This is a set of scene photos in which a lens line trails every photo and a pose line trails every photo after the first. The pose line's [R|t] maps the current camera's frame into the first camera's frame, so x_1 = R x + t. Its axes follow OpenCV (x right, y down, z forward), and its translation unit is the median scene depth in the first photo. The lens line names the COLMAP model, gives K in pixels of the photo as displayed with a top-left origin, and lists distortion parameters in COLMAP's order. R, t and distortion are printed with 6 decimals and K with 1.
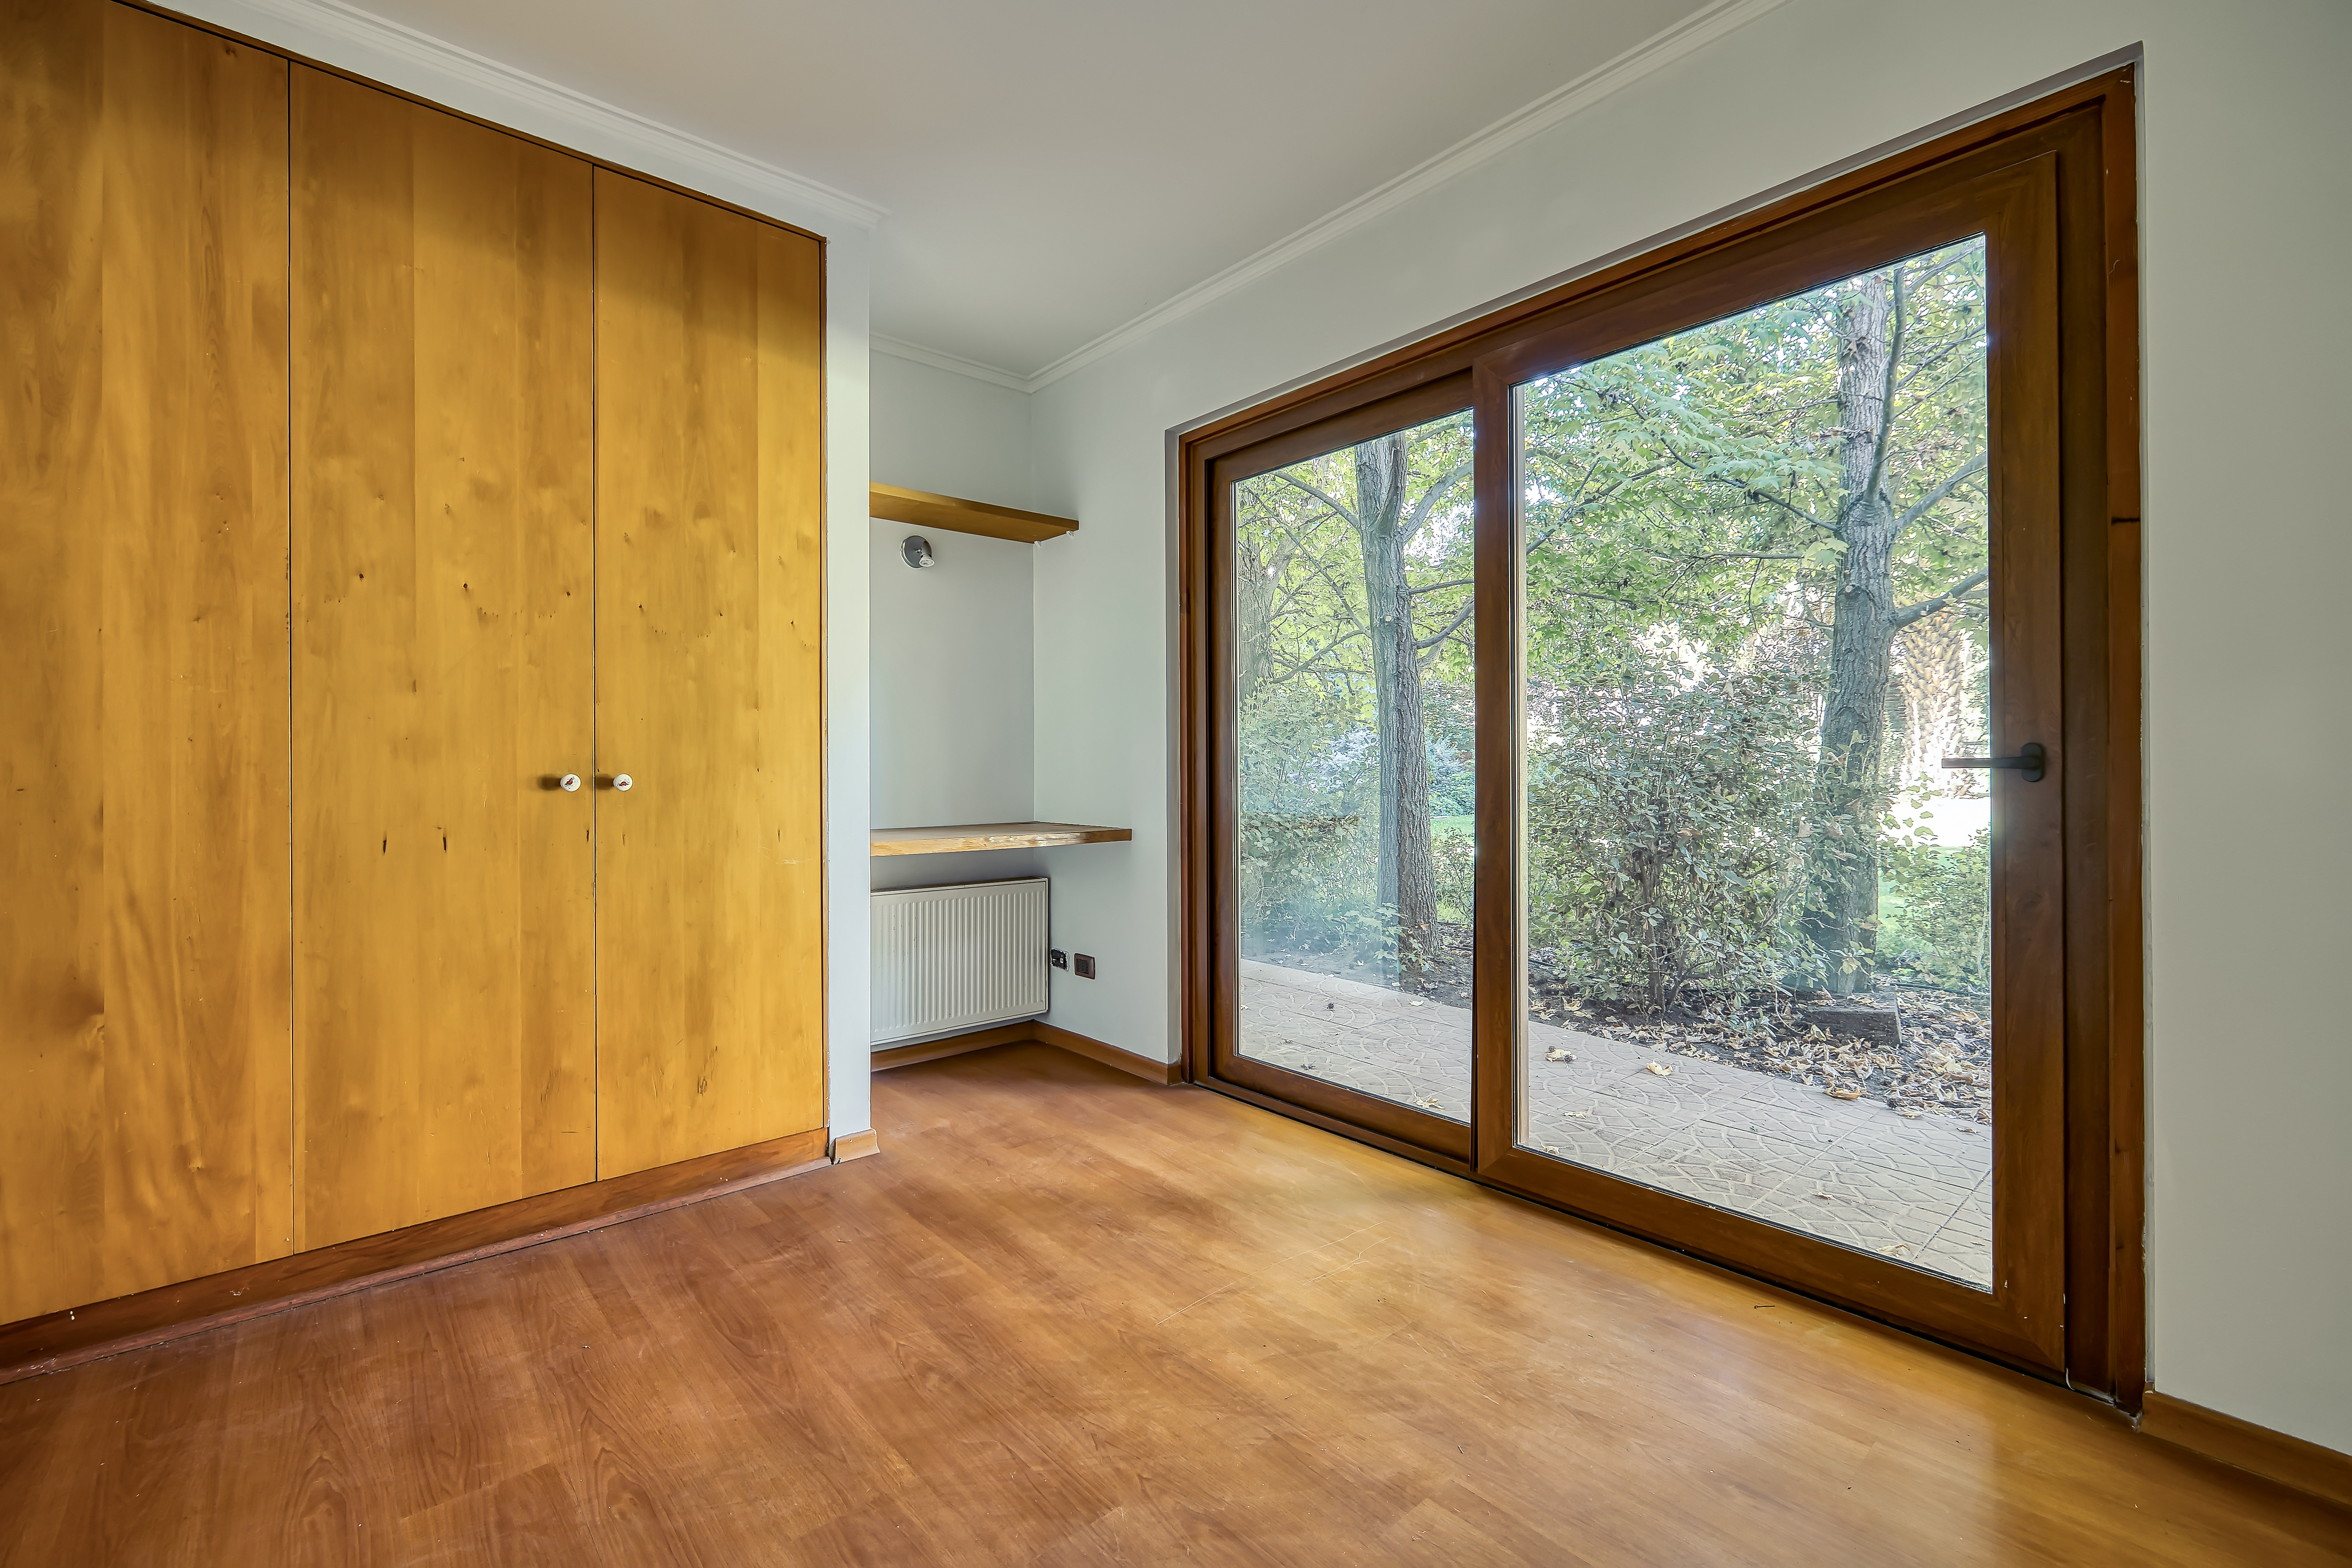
lens RADIAL K [[1000.0, 0, 1162.5], [0, 1000.0, 768.5], [0, 0, 1]] dist [-0.001978, 0.000327]
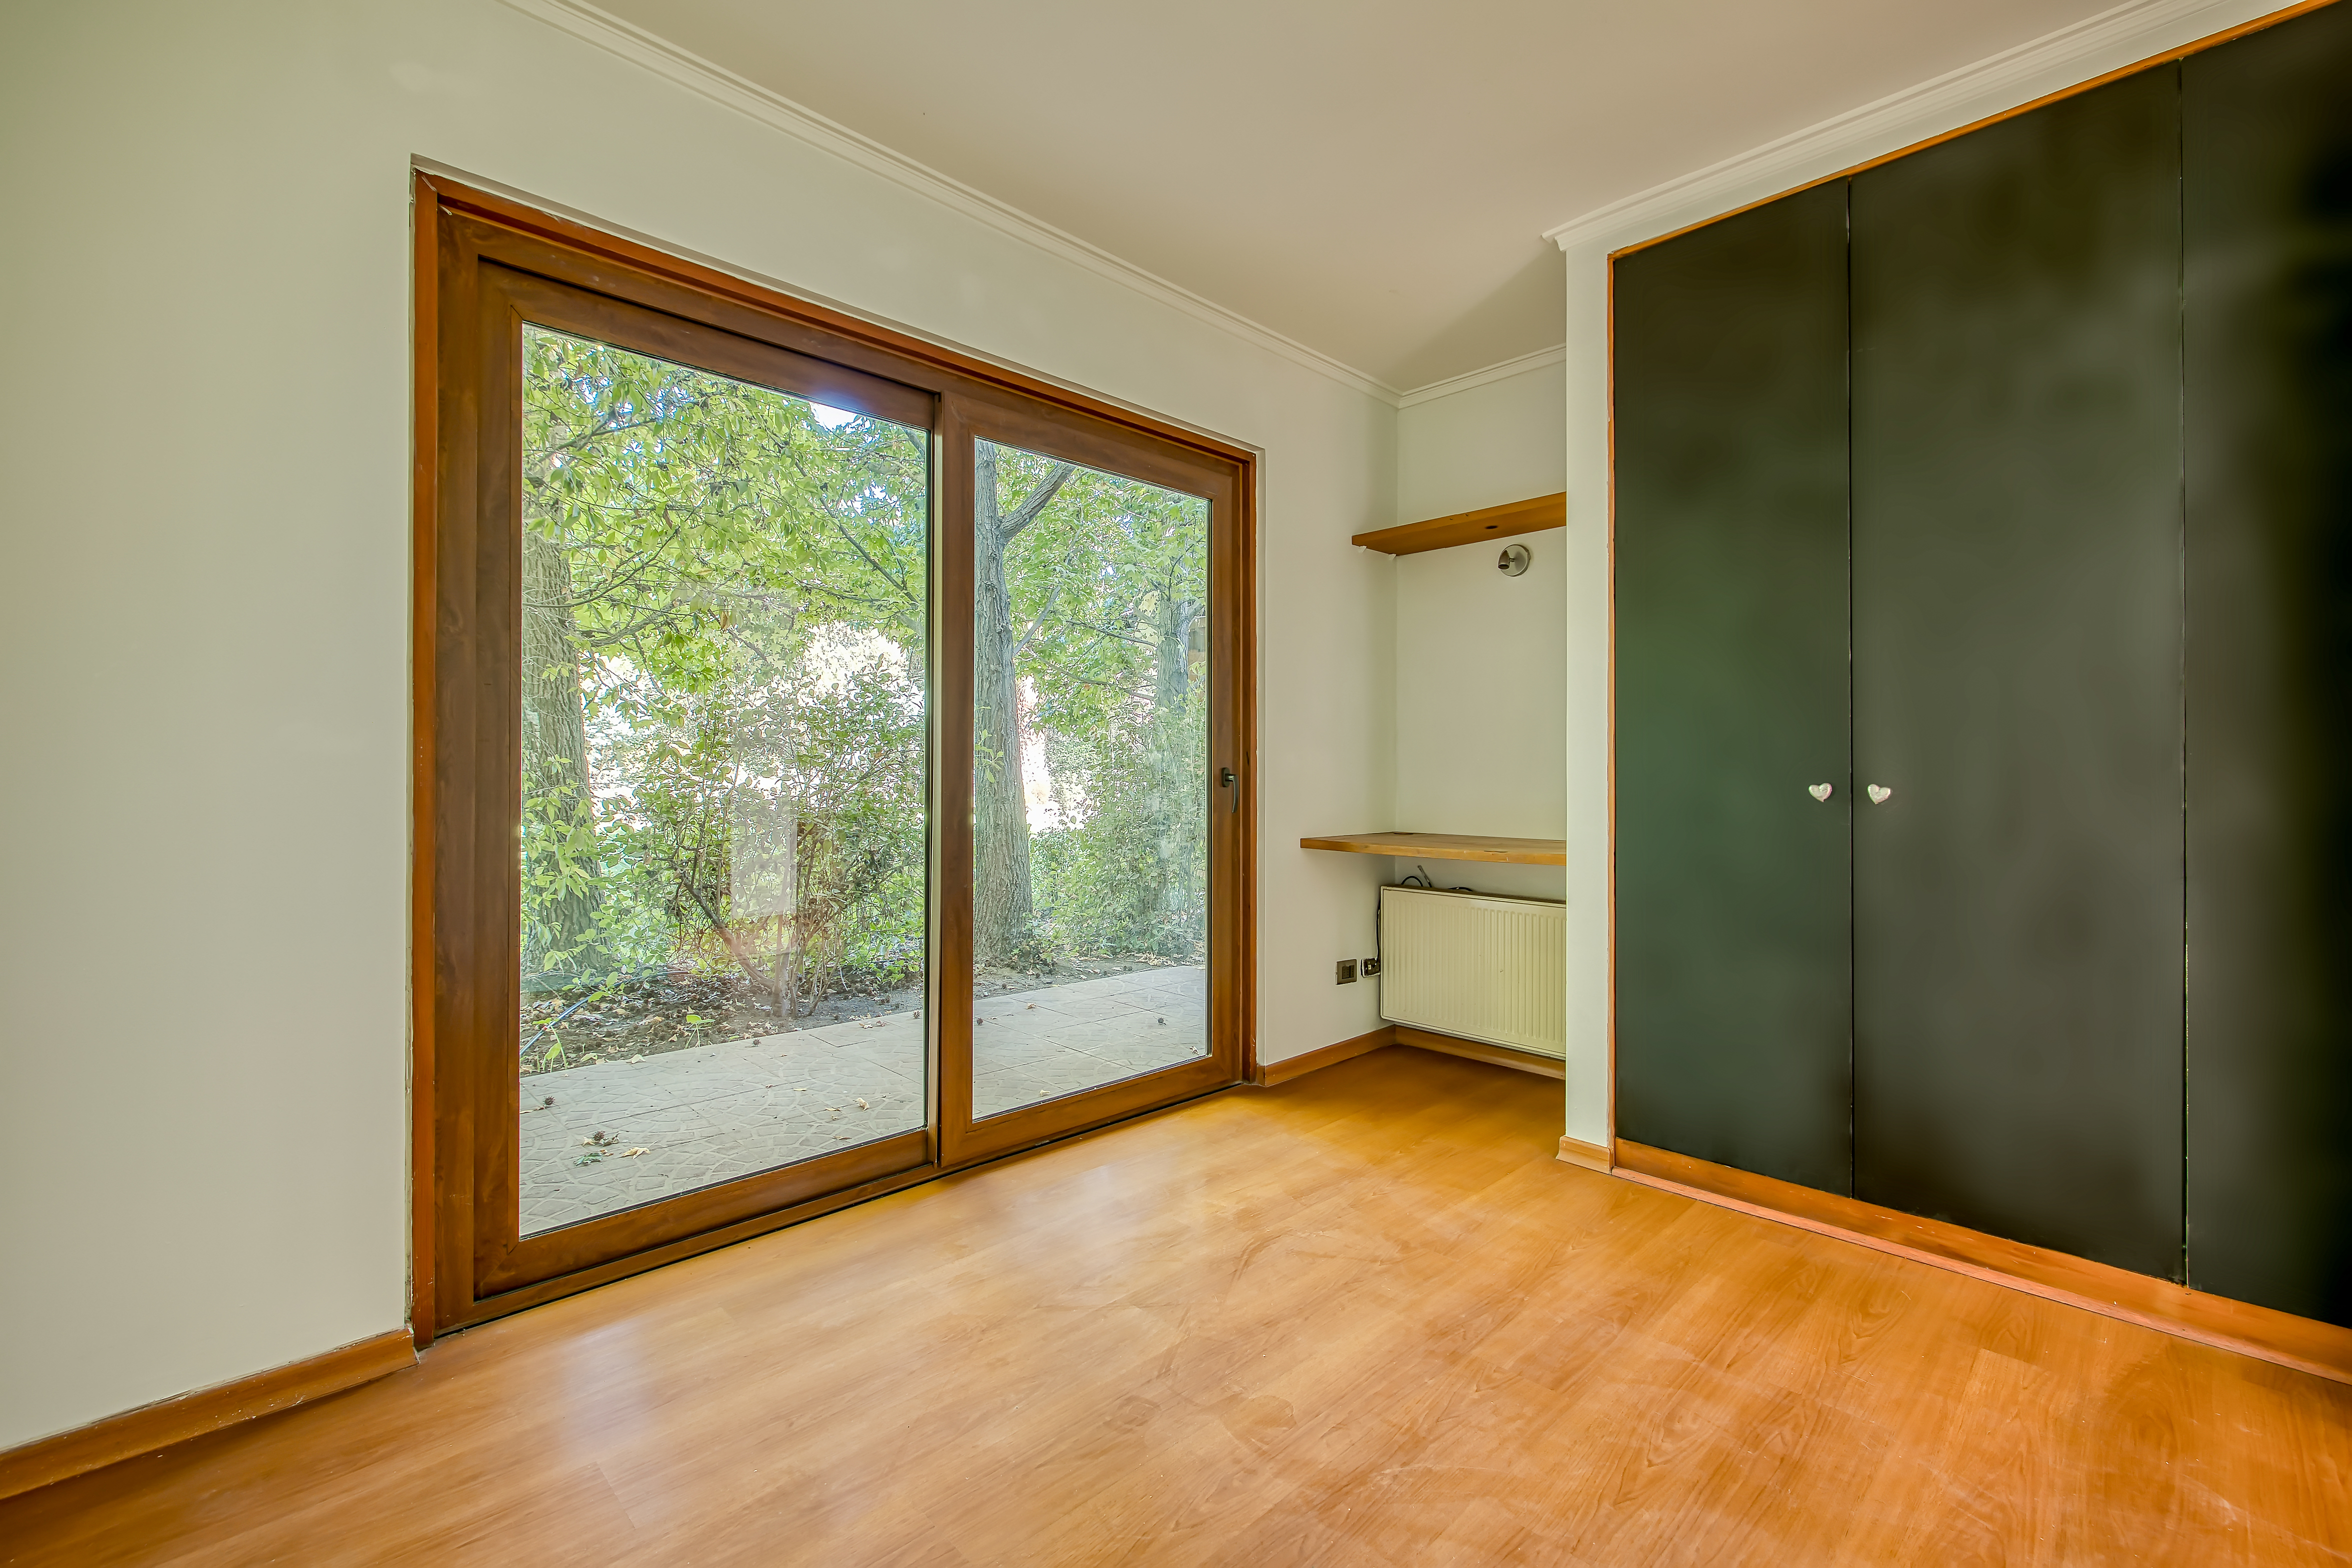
lens RADIAL K [[1000.0, 0, 1162.5], [0, 1000.0, 768.5], [0, 0, 1]] dist [-0.001978, 0.000327]
pose [[-0.044204, 0.008927, 0.998983, -0.727873], [-0.004941, 0.999946, -0.009155, -0.004332], [-0.999010, -0.005341, -0.044158, 0.803206]]
